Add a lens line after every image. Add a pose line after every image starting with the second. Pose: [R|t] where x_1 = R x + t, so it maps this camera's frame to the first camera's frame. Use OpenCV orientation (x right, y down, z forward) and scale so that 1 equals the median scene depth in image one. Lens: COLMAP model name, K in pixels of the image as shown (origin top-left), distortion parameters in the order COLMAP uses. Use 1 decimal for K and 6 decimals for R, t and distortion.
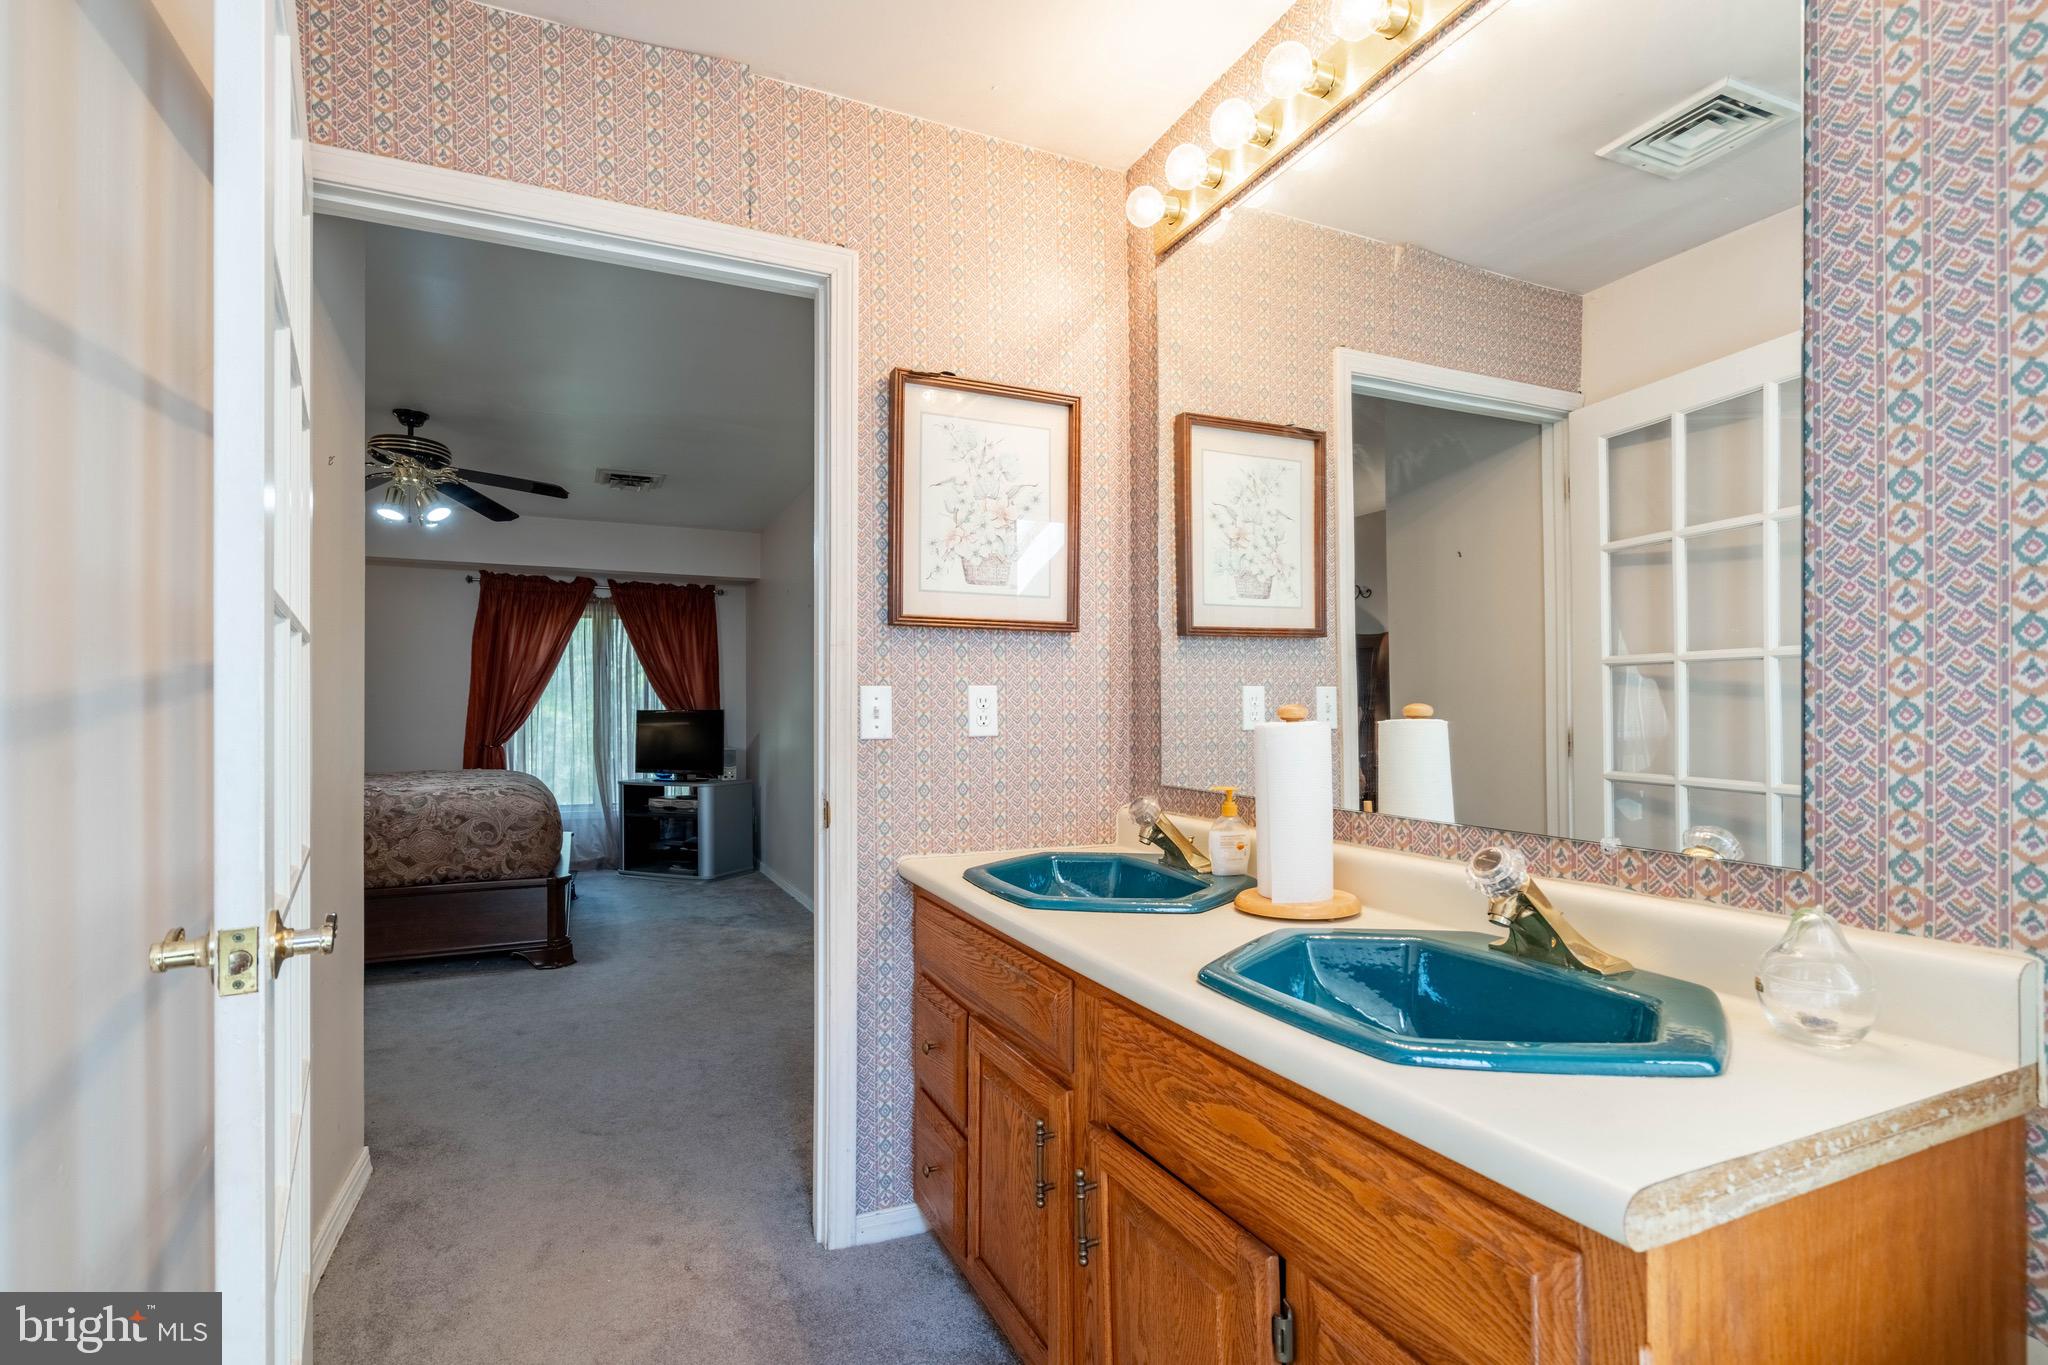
lens RADIAL K [[971.6, 0, 1013.6], [0, 971.6, 701.0], [0, 0, 1]] dist [-0.000330, 0.000189]
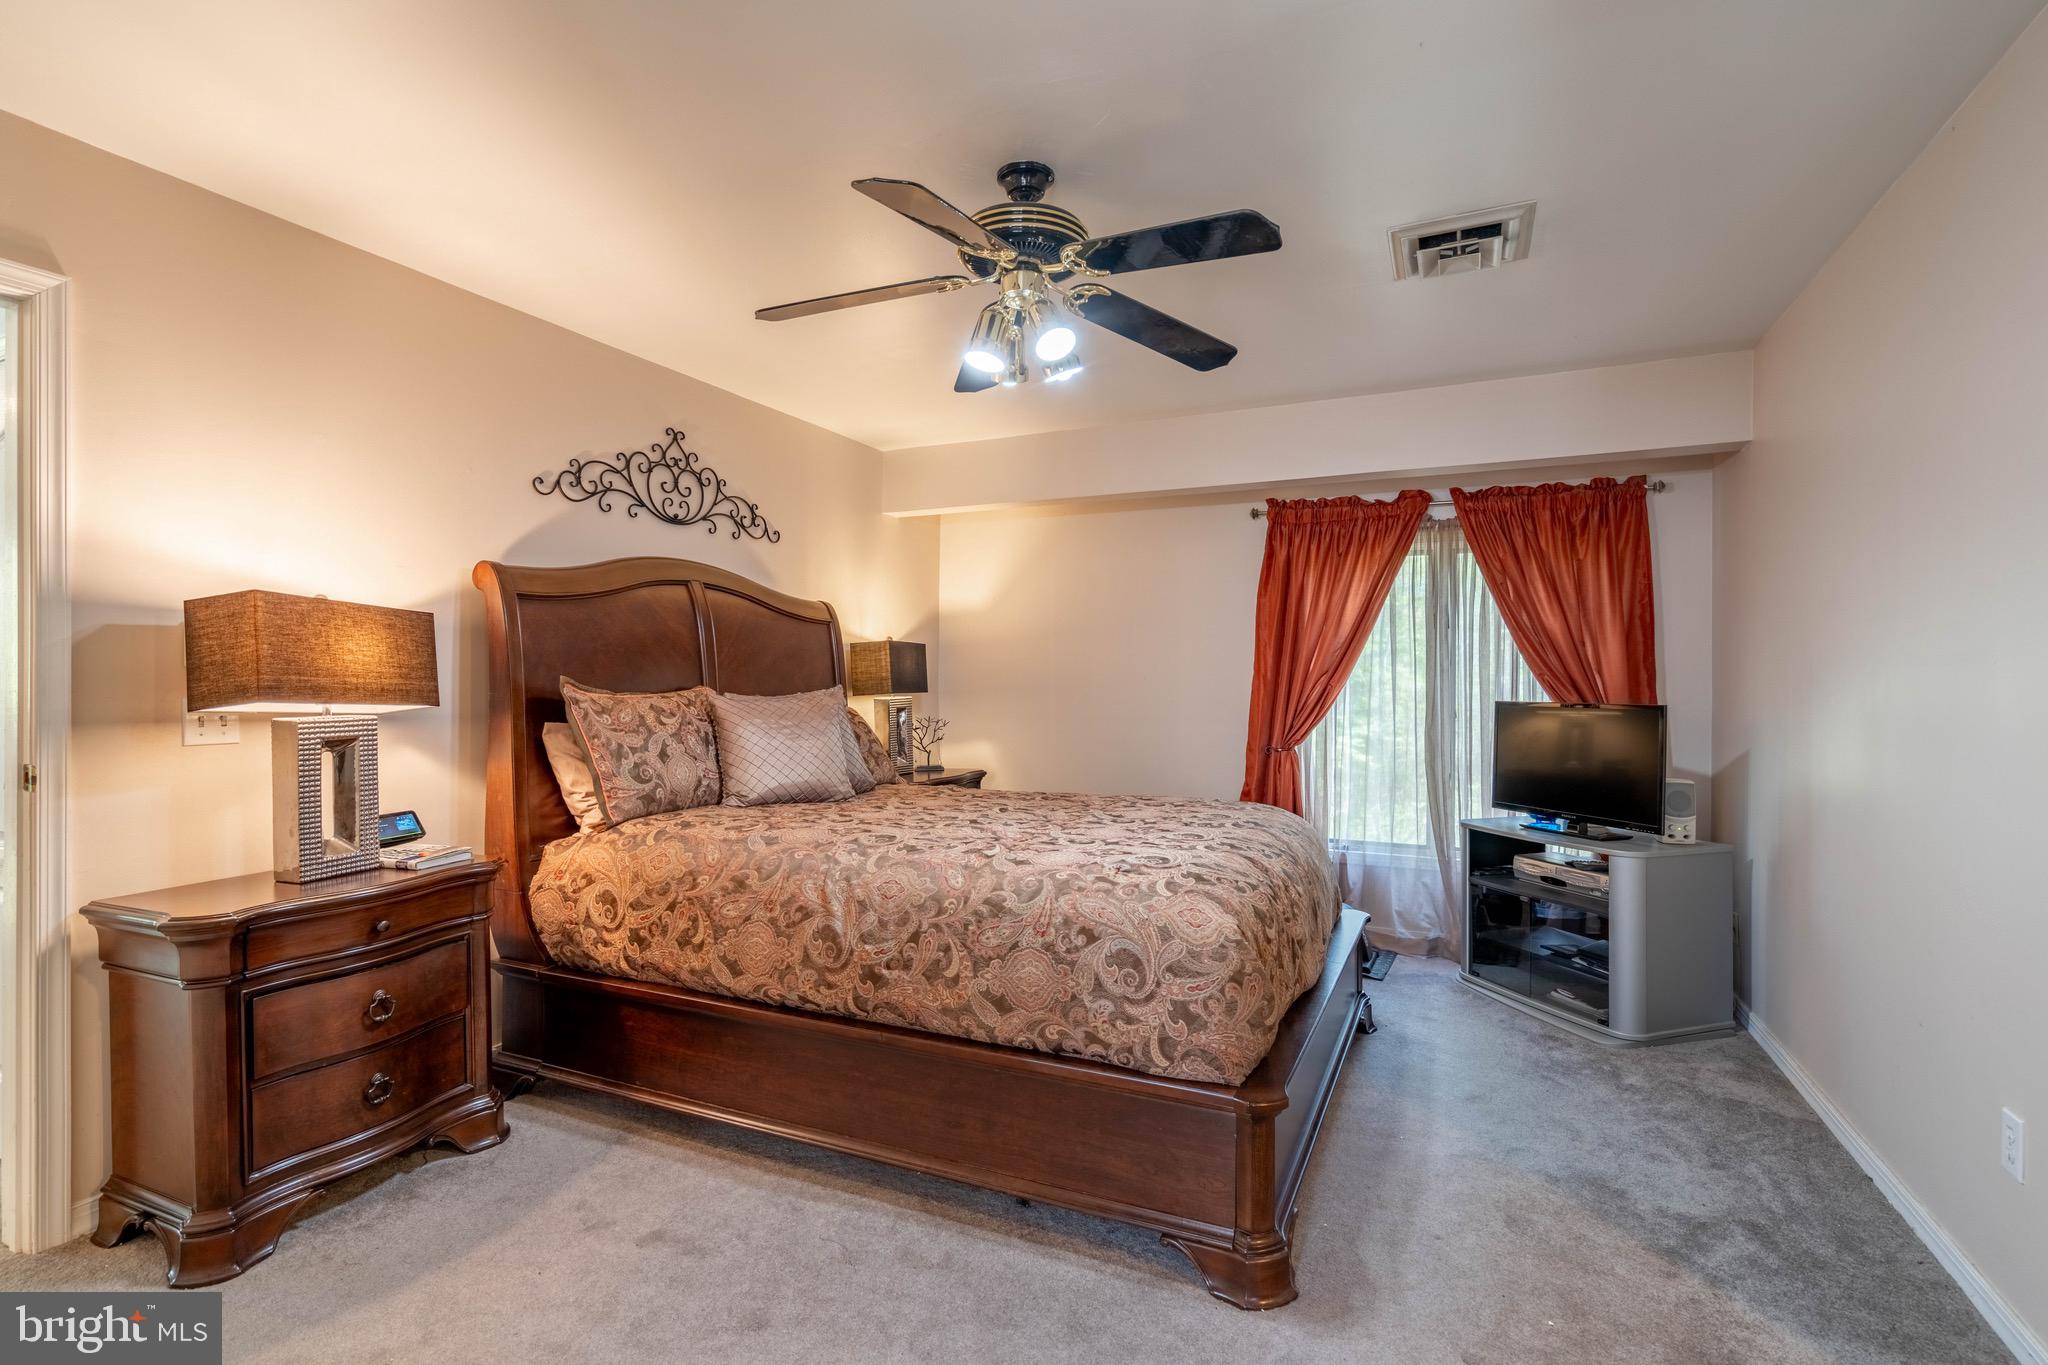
lens RADIAL K [[971.6, 0, 1011.4], [0, 971.6, 688.5], [0, 0, 1]] dist [-0.000330, 0.000189]
pose [[0.646051, 0.010200, -0.763227, -0.132277], [0.005713, 0.999818, 0.018197, -0.011079], [0.763273, -0.016116, 0.645875, 0.409832]]
